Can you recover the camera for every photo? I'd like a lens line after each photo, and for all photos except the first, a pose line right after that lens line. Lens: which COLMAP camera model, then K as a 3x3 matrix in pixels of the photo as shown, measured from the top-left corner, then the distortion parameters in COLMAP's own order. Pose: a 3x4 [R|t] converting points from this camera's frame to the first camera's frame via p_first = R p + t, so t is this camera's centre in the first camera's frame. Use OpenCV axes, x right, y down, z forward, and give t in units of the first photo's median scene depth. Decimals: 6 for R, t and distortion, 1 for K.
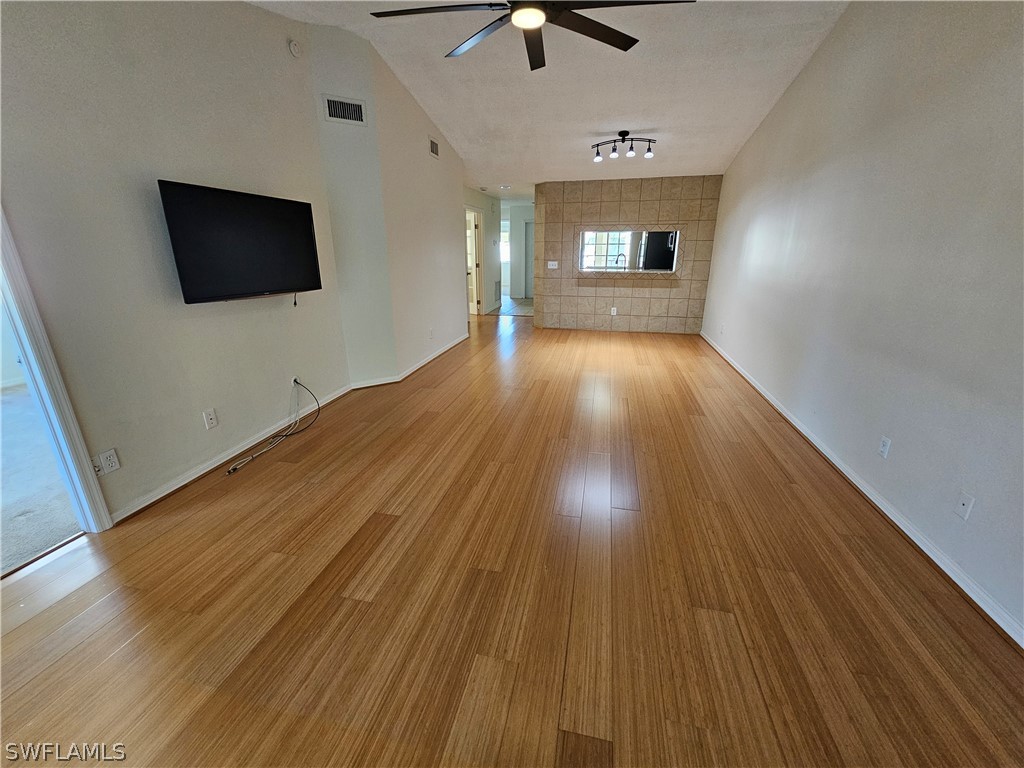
lens RADIAL K [[419.1, 0, 509.8], [0, 419.1, 380.5], [0, 0, 1]] dist [-0.003475, 0.000612]
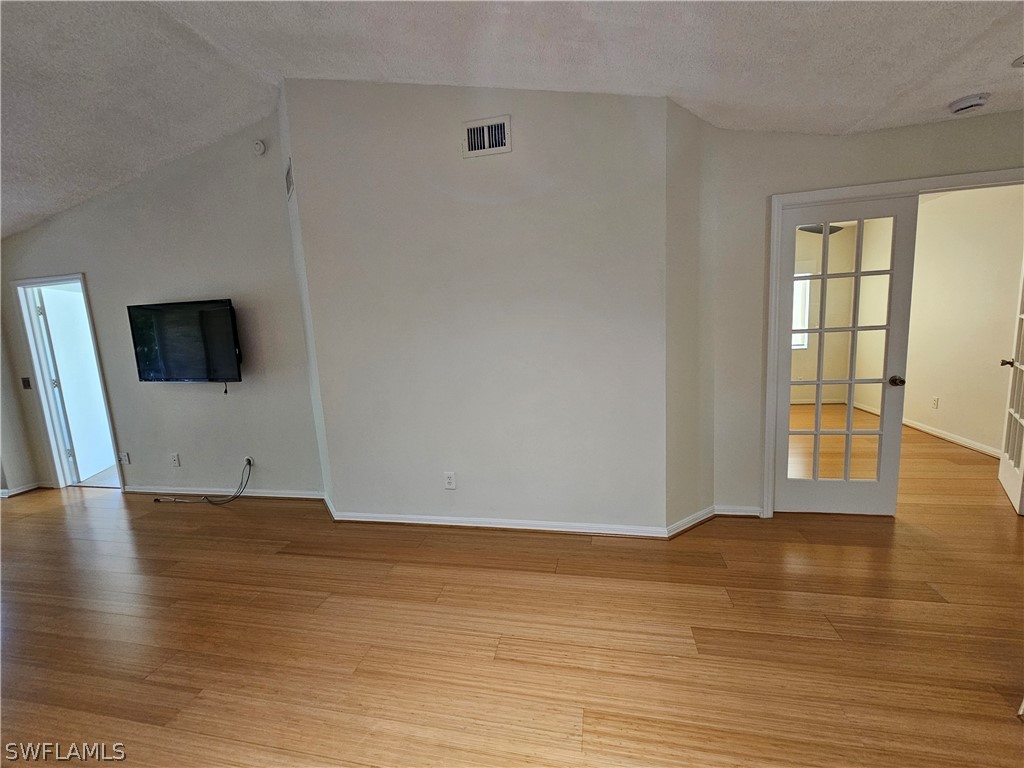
lens RADIAL K [[408.0, 0, 526.1], [0, 408.0, 383.8], [0, 0, 1]] dist [-0.001059, 0.000074]
pose [[0.010839, 0.133395, -0.991004, 0.345860], [-0.254118, 0.958892, 0.126293, -0.344644], [0.967112, 0.250463, 0.044292, 1.098266]]
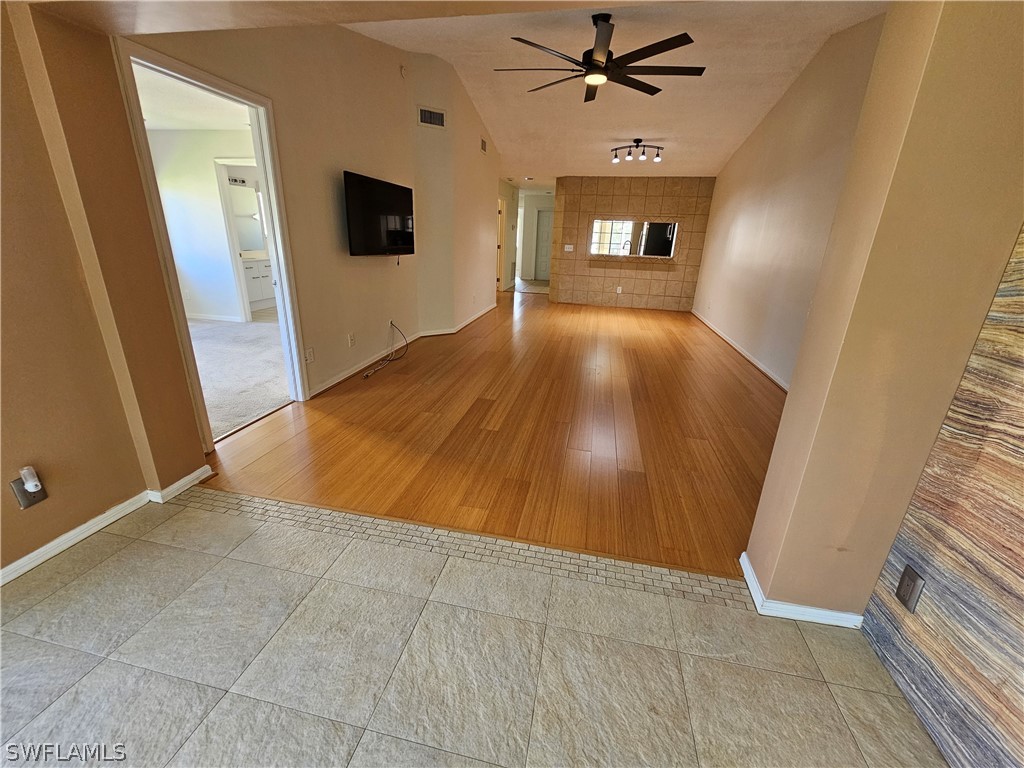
lens RADIAL K [[419.1, 0, 509.8], [0, 419.1, 380.5], [0, 0, 1]] dist [-0.003475, 0.000612]
pose [[0.999125, 0.031621, 0.027383, -0.114875], [-0.032308, 0.999164, 0.025042, 0.095975], [-0.026568, -0.025905, 0.999311, -0.238406]]
